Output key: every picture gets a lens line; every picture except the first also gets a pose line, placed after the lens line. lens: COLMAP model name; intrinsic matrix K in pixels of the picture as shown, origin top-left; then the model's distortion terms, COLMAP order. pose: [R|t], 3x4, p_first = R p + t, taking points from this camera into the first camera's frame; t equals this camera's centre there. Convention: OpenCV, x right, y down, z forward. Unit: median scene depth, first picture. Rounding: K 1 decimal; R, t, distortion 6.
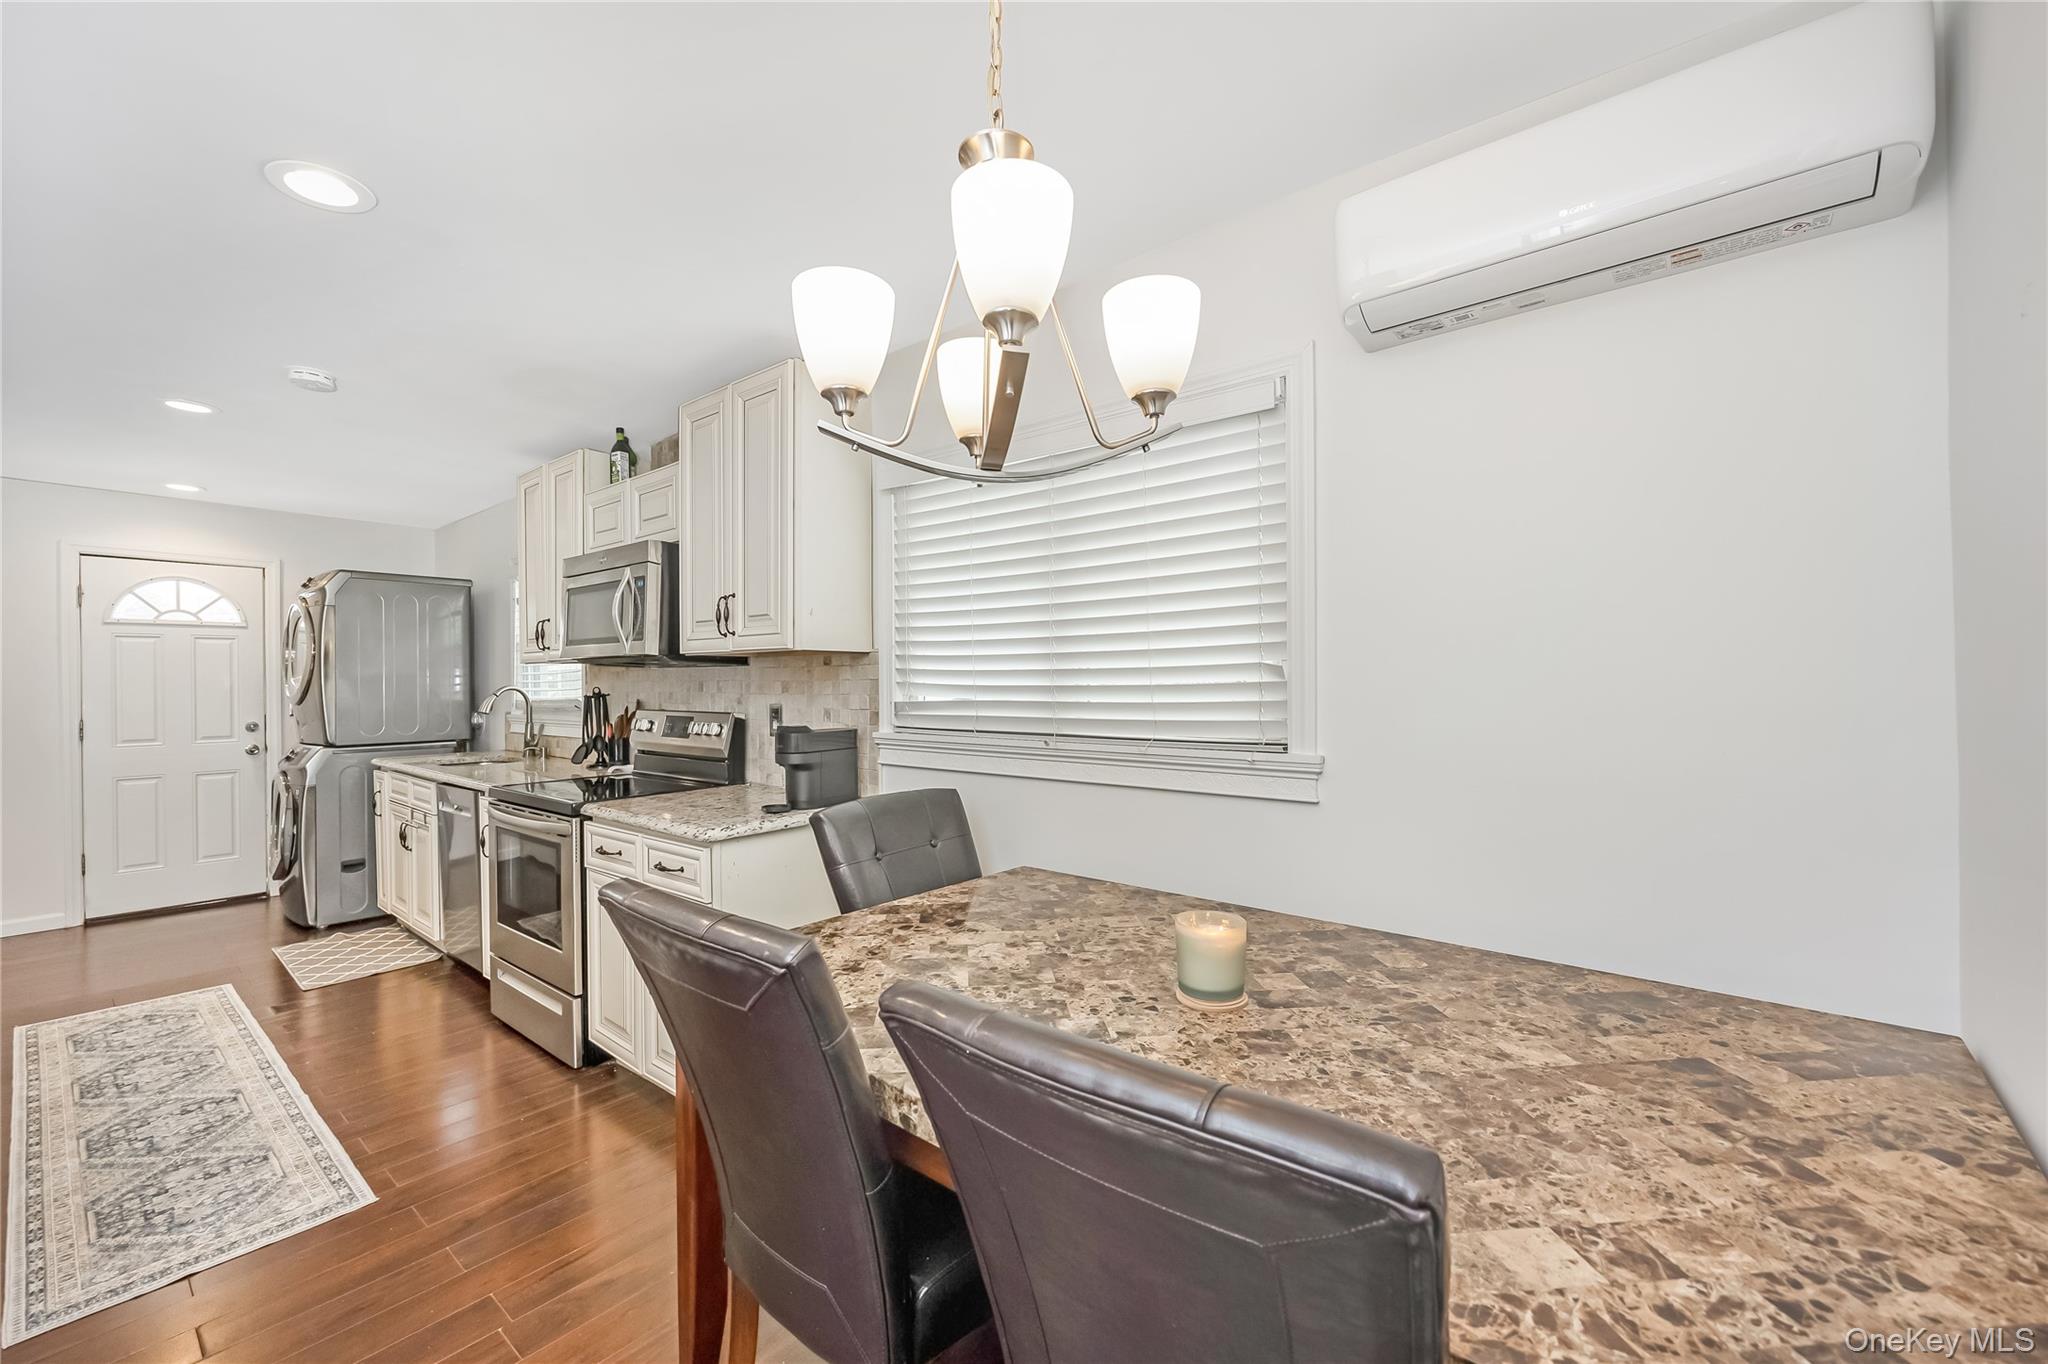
lens RADIAL K [[837.7, 0, 1030.5], [0, 837.7, 681.4], [0, 0, 1]] dist [-0.001813, -0.000477]
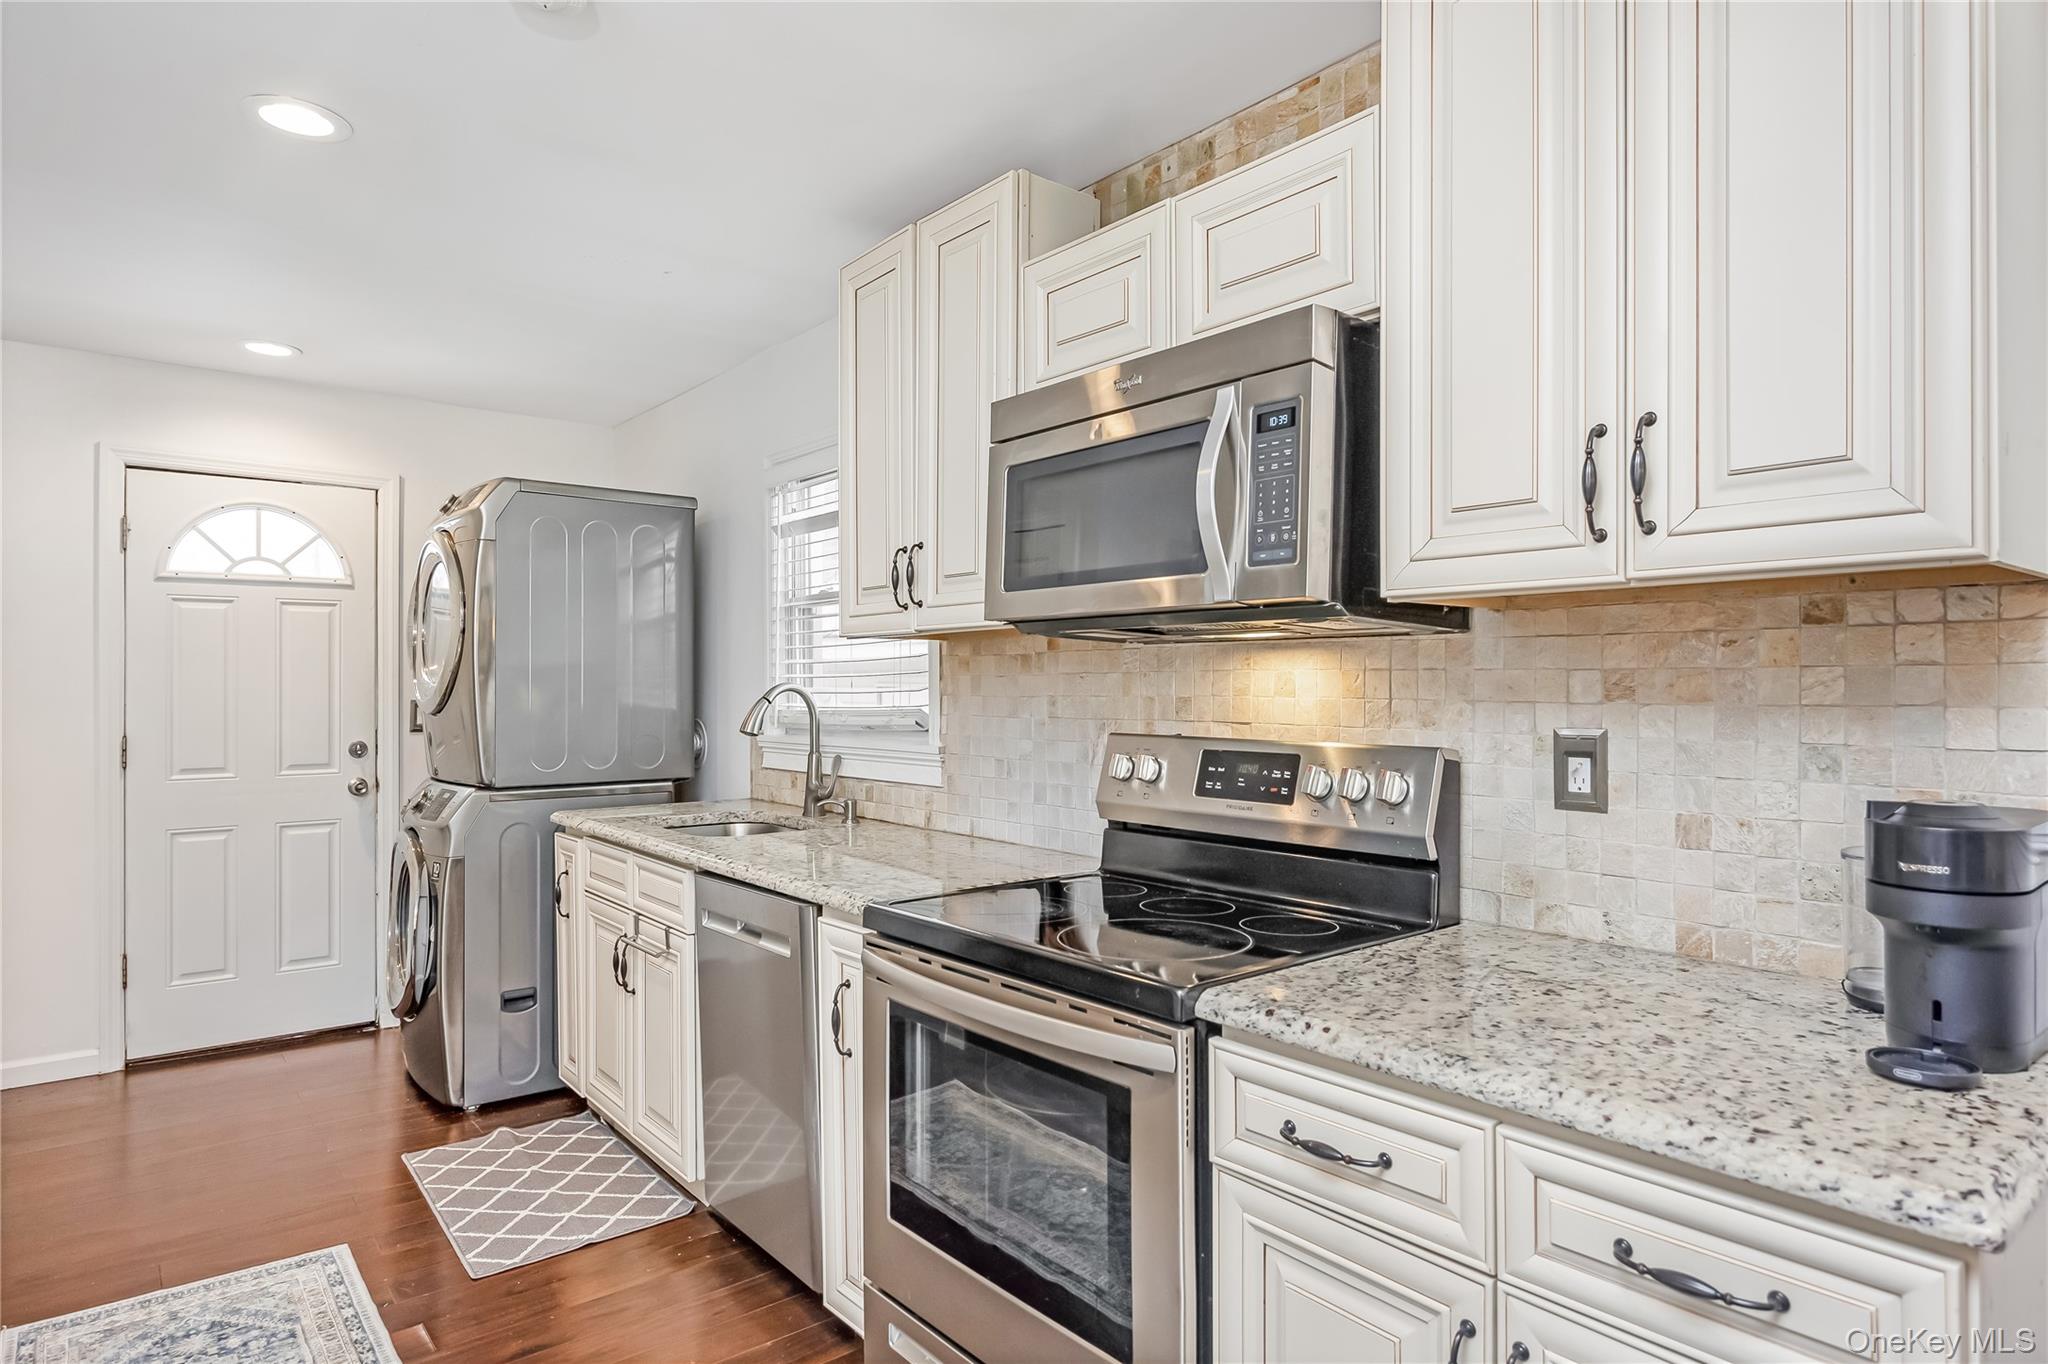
lens RADIAL K [[1177.6, 0, 1022.3], [0, 1177.6, 676.0], [0, 0, 1]] dist [-0.002951, 0.000687]
pose [[0.978818, 0.003591, -0.204699, -0.319886], [-0.005415, 0.999950, -0.008350, 0.006124], [0.204658, 0.009282, 0.978789, 0.294021]]
